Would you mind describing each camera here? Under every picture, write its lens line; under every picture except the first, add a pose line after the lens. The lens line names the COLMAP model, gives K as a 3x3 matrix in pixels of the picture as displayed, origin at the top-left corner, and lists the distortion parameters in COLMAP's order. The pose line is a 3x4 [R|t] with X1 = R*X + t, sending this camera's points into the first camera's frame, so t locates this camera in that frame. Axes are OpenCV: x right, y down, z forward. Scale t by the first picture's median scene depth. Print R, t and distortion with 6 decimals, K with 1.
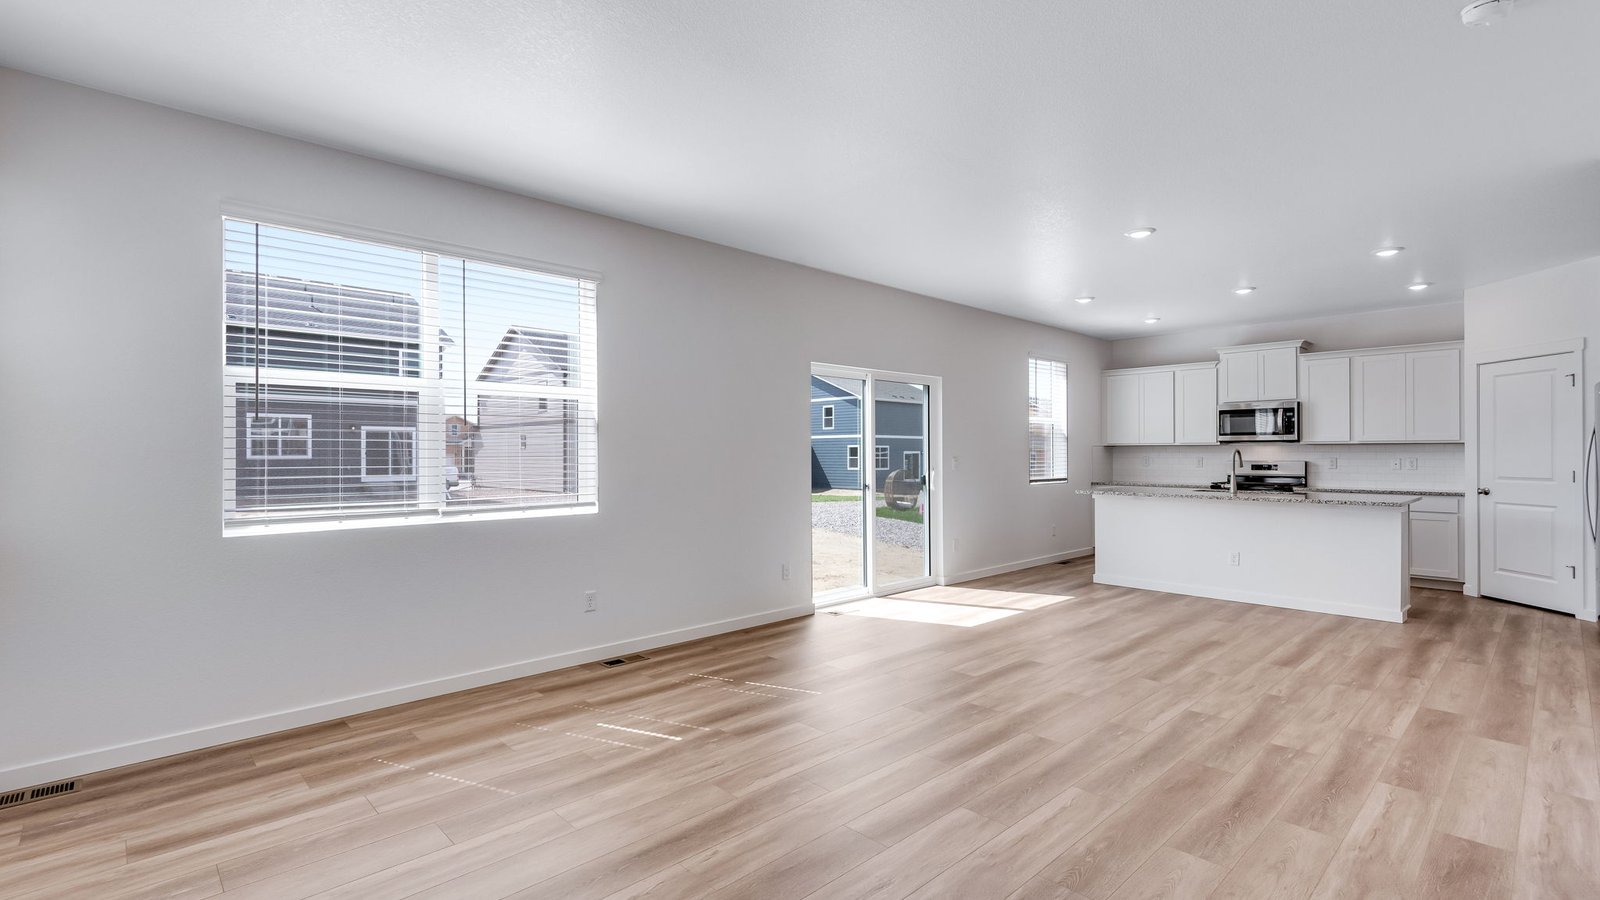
lens RADIAL K [[724.1, 0, 784.8], [0, 724.1, 454.4], [0, 0, 1]] dist [0.020227, -0.012104]
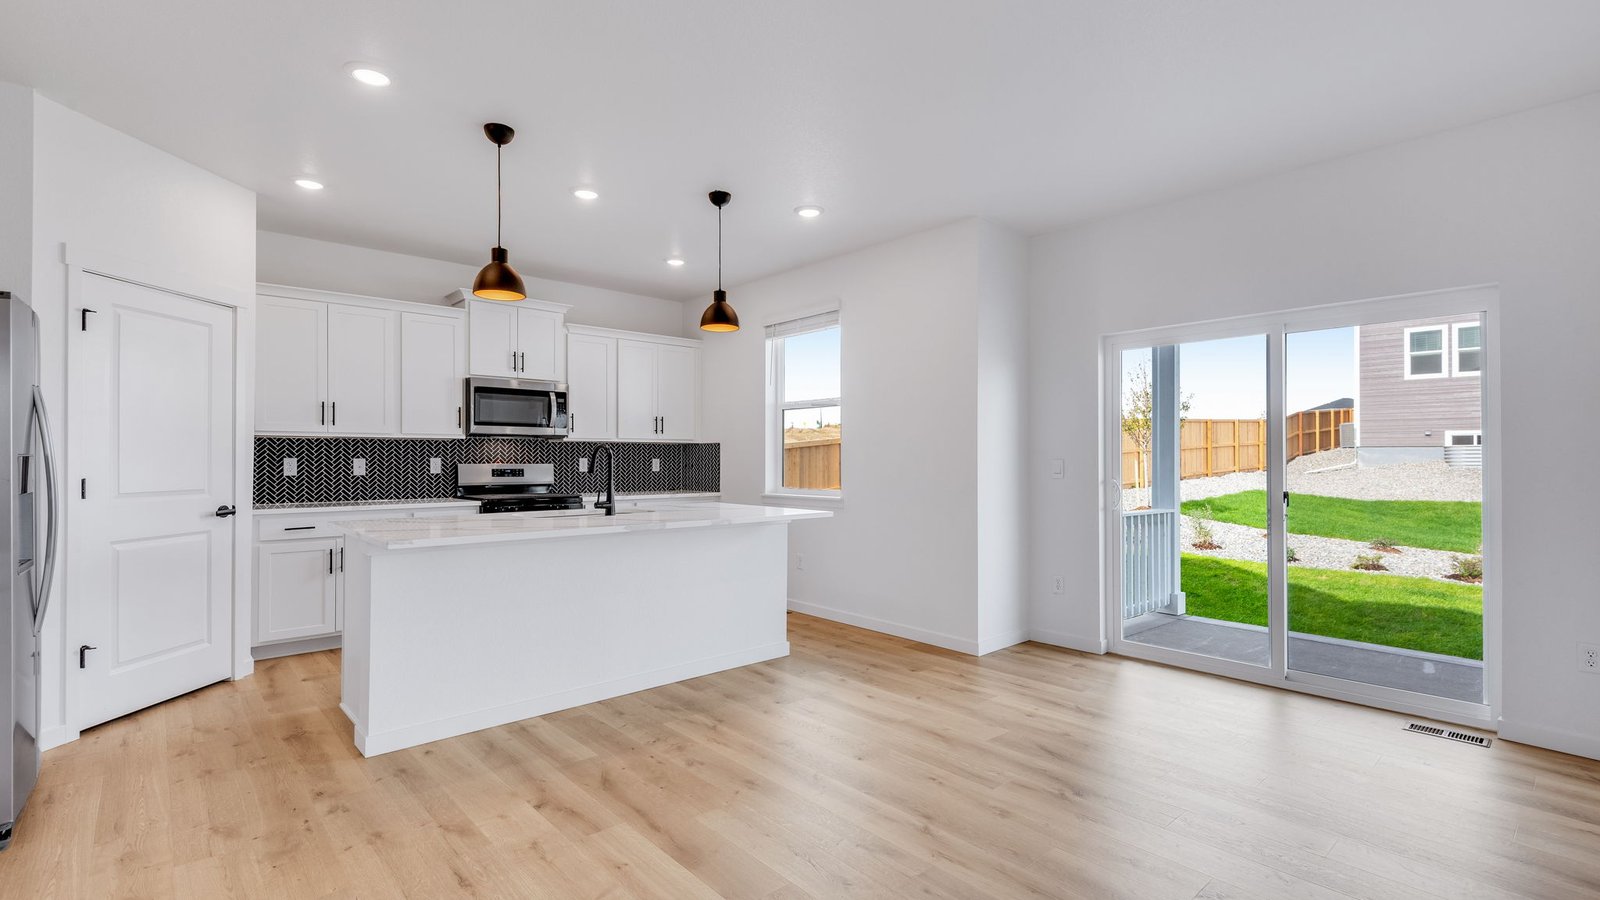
lens RADIAL K [[724.1, 0, 796.1], [0, 724.1, 453.9], [0, 0, 1]] dist [0.020227, -0.012104]
pose [[0.011740, 0.007773, 0.999901, -0.047002], [0.001631, 0.999968, -0.007793, 0.005848], [-0.999930, 0.001722, 0.011727, 0.763830]]
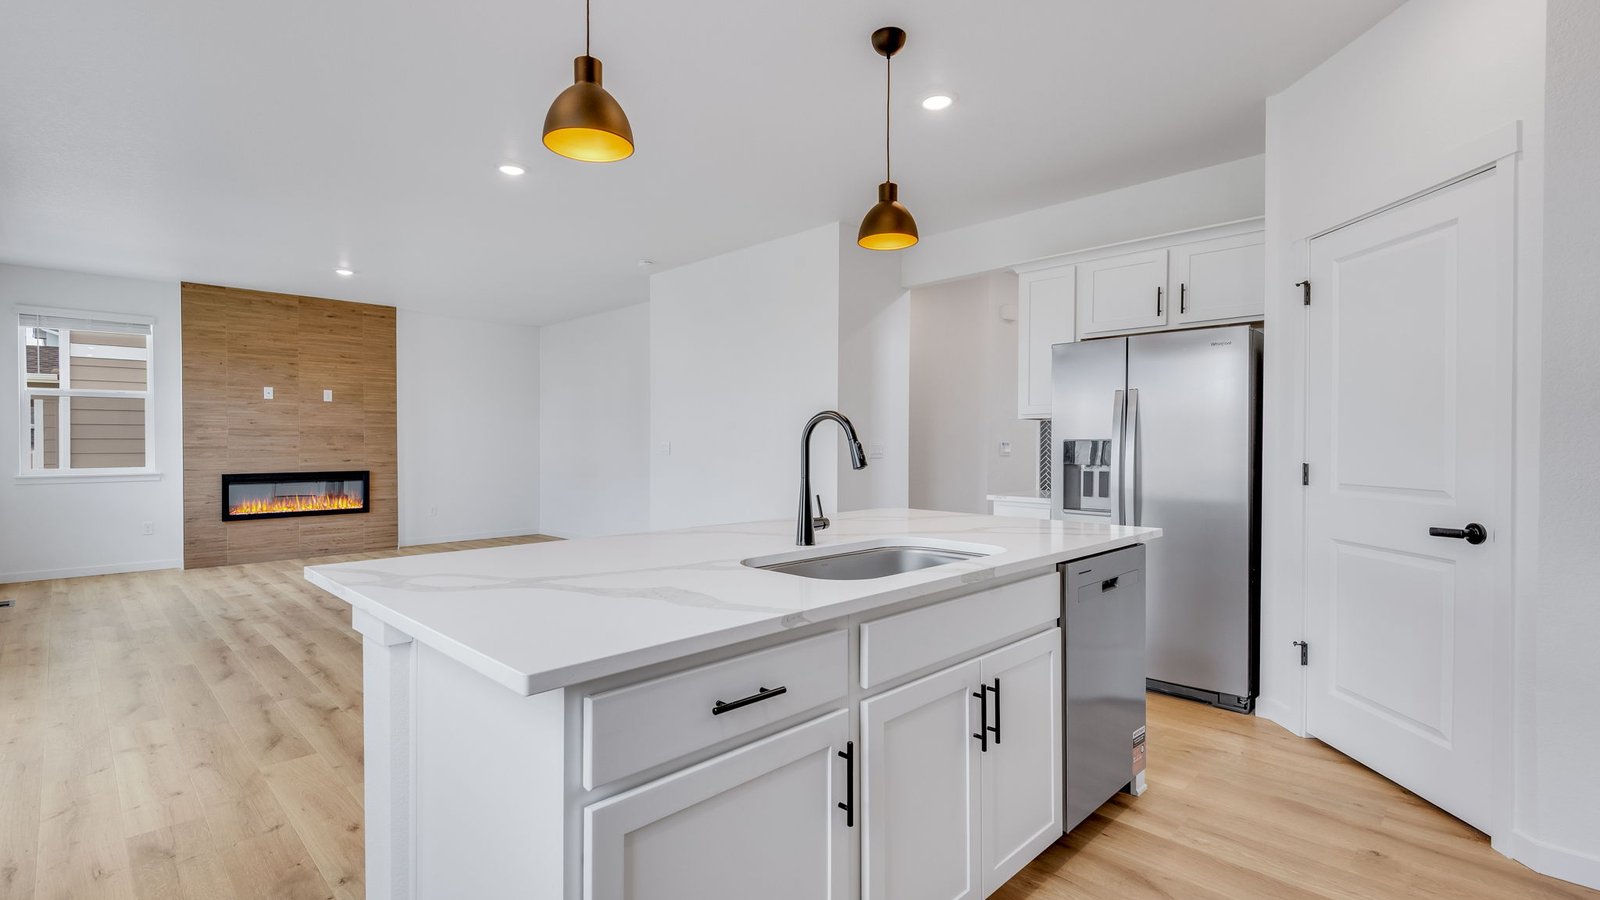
lens RADIAL K [[724.1, 0, 794.0], [0, 724.1, 448.8], [0, 0, 1]] dist [0.020227, -0.012104]
pose [[0.035779, 0.009276, -0.999317, 0.744013], [-0.004619, 0.999948, 0.009117, 0.006215], [0.999349, 0.004290, 0.035820, 0.889174]]
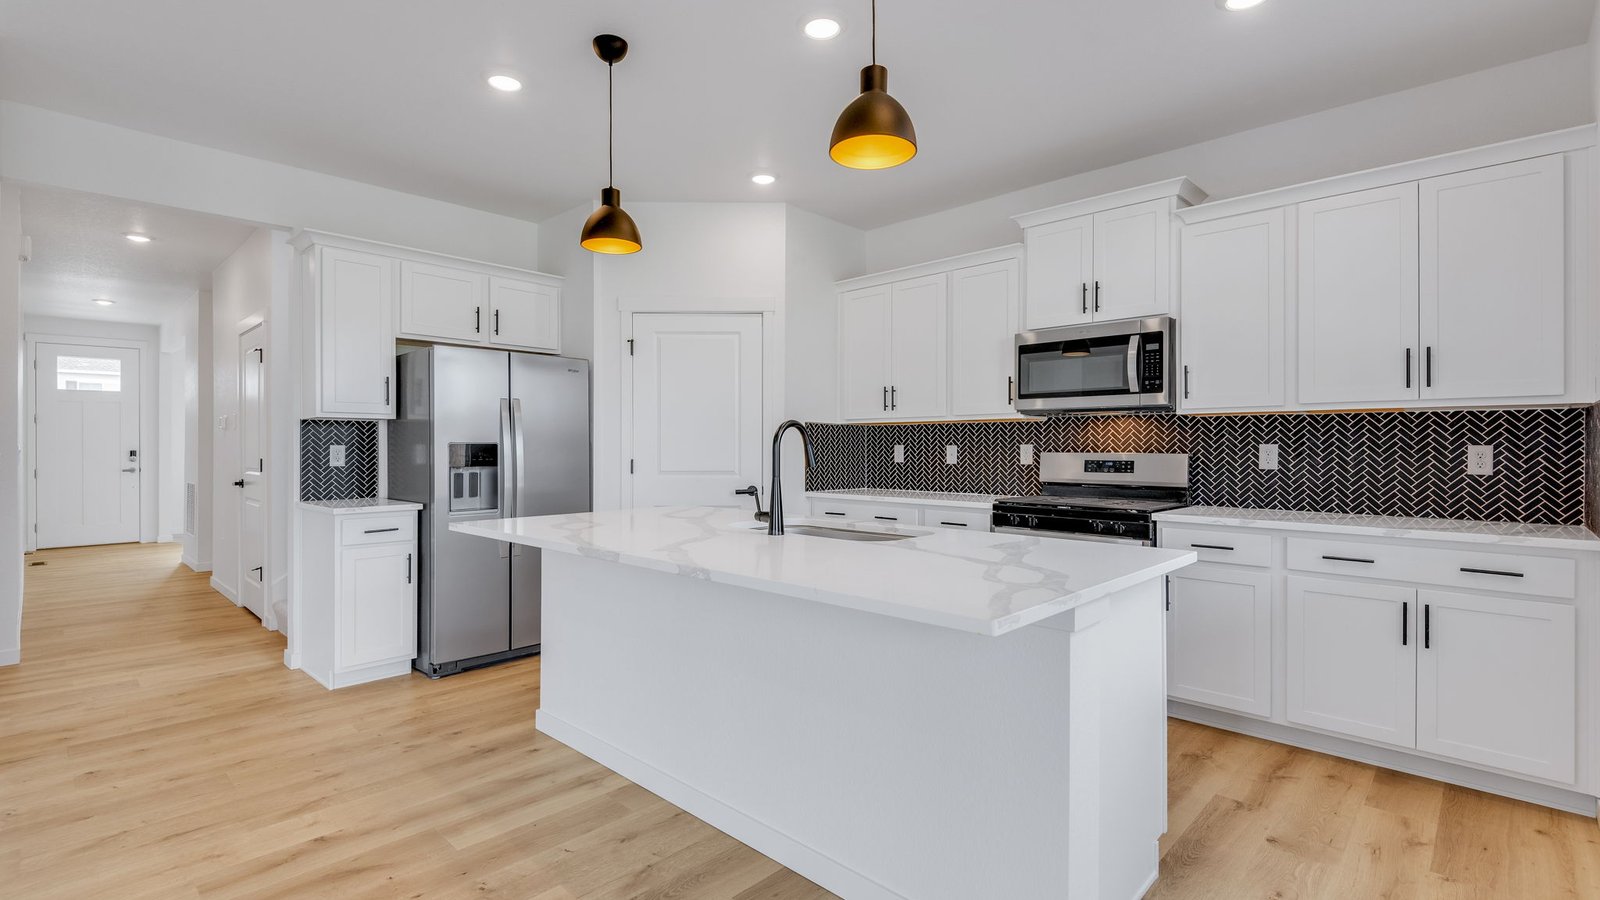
lens RADIAL K [[724.1, 0, 785.9], [0, 724.1, 453.0], [0, 0, 1]] dist [0.020227, -0.012104]
pose [[0.998022, 0.001071, 0.062862, 0.450225], [-0.001485, 0.999977, 0.006553, 0.006742], [-0.062854, -0.006633, 0.998001, 0.584057]]
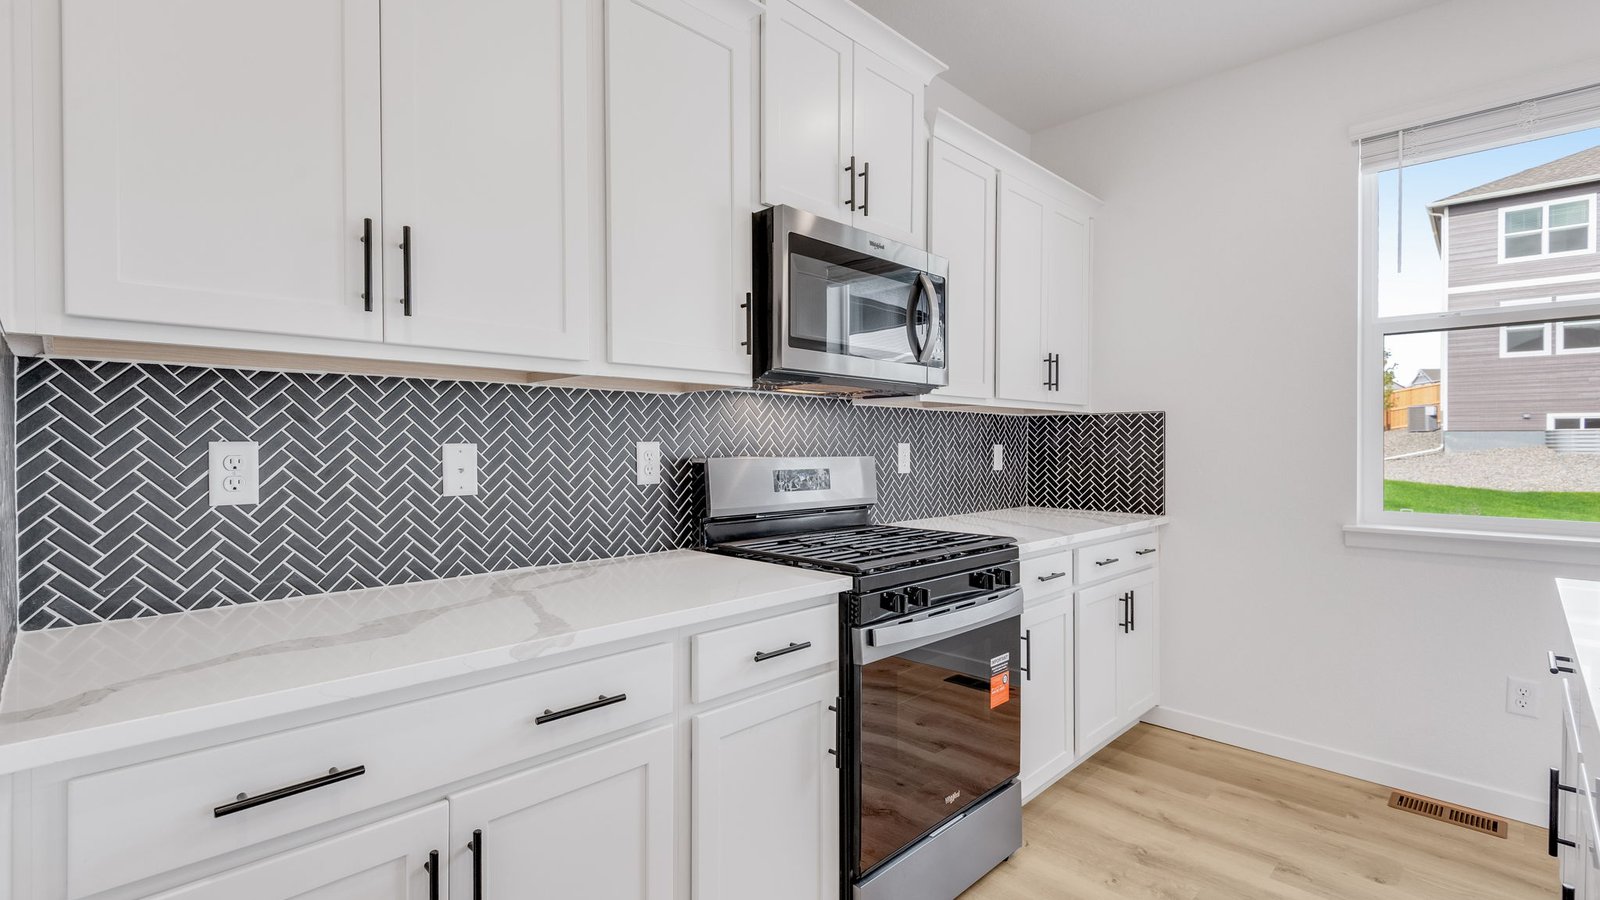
lens RADIAL K [[724.1, 0, 800.6], [0, 724.1, 448.1], [0, 0, 1]] dist [0.020227, -0.012104]
pose [[-0.044354, -0.004771, 0.999004, 0.406275], [0.001328, 0.999987, 0.004834, 0.004530], [-0.999015, 0.001541, -0.044347, 1.086867]]
